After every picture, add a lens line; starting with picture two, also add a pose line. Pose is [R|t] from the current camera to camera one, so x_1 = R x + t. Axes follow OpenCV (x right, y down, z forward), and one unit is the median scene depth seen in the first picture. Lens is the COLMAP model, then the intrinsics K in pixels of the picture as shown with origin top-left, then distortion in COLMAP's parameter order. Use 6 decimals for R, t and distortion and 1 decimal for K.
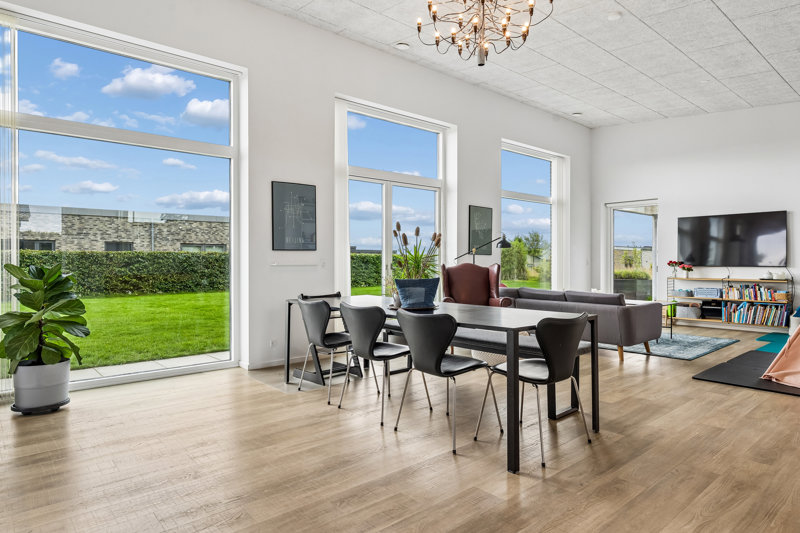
lens RADIAL K [[474.4, 0, 400.0], [0, 474.4, 266.5], [0, 0, 1]] dist [0.004633, 0.000388]
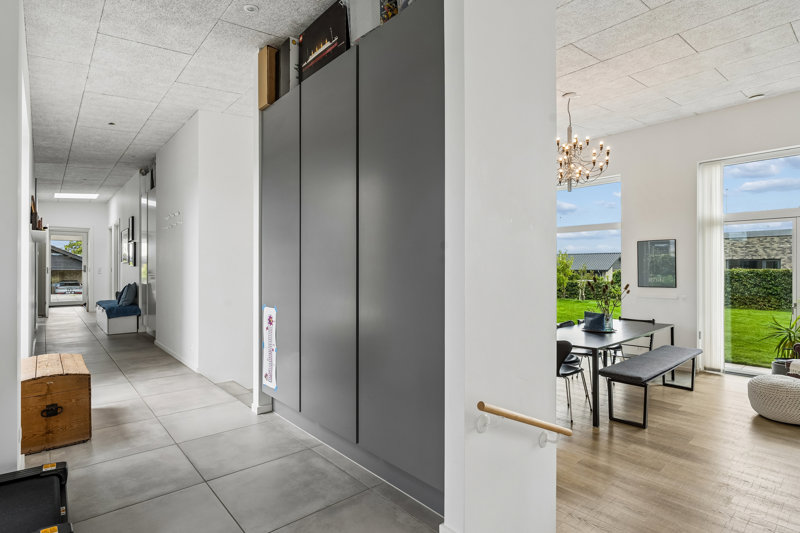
lens RADIAL K [[411.2, 0, 401.8], [0, 411.2, 271.0], [0, 0, 1]] dist [-0.000751, -0.000413]
pose [[0.005671, 0.005277, -0.999970, 0.725455], [-0.008393, 0.999951, 0.005229, -0.059538], [0.999949, 0.008363, 0.005715, 0.164928]]
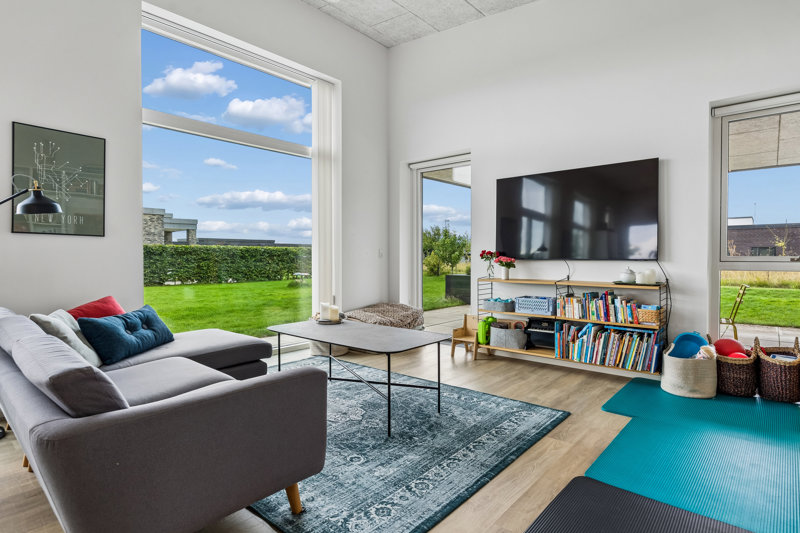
lens RADIAL K [[423.6, 0, 400.0], [0, 423.6, 266.5], [0, 0, 1]] dist [-0.007356, -0.000611]
pose [[0.990818, -0.002771, 0.135177, 0.445994], [0.000711, 0.999883, 0.015282, -0.000086], [-0.135204, -0.015046, 0.990704, 0.551017]]
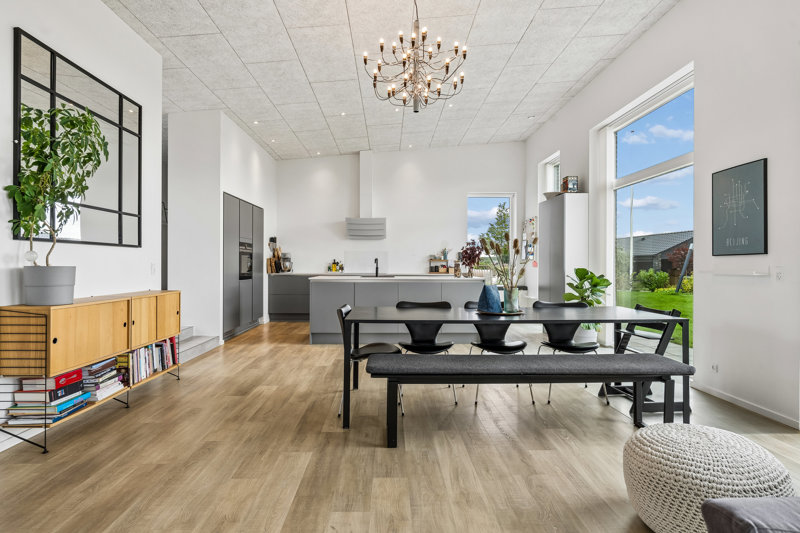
lens RADIAL K [[429.6, 0, 400.0], [0, 429.6, 266.5], [0, 0, 1]] dist [-0.002854, 0.000014]
pose [[-0.638261, 0.003232, -0.769813, 0.464788], [-0.010010, 0.999872, 0.012497, -0.013471], [0.769755, 0.015682, -0.638147, 0.735262]]
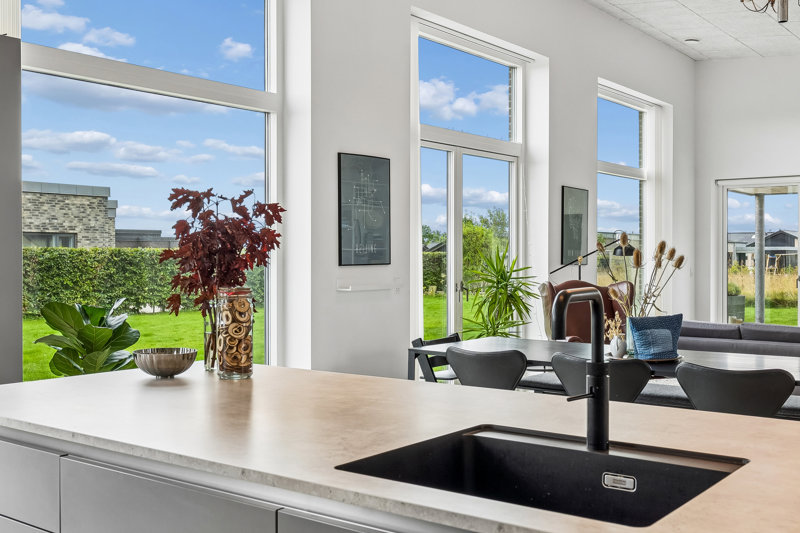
lens RADIAL K [[871.7, 0, 400.0], [0, 871.7, 266.5], [0, 0, 1]] dist [0.009755, 0.002057]
pose [[0.978085, -0.002692, 0.208190, -0.296381], [0.002522, 0.999996, 0.001078, -0.024373], [-0.208193, -0.000529, 0.978088, -0.075100]]
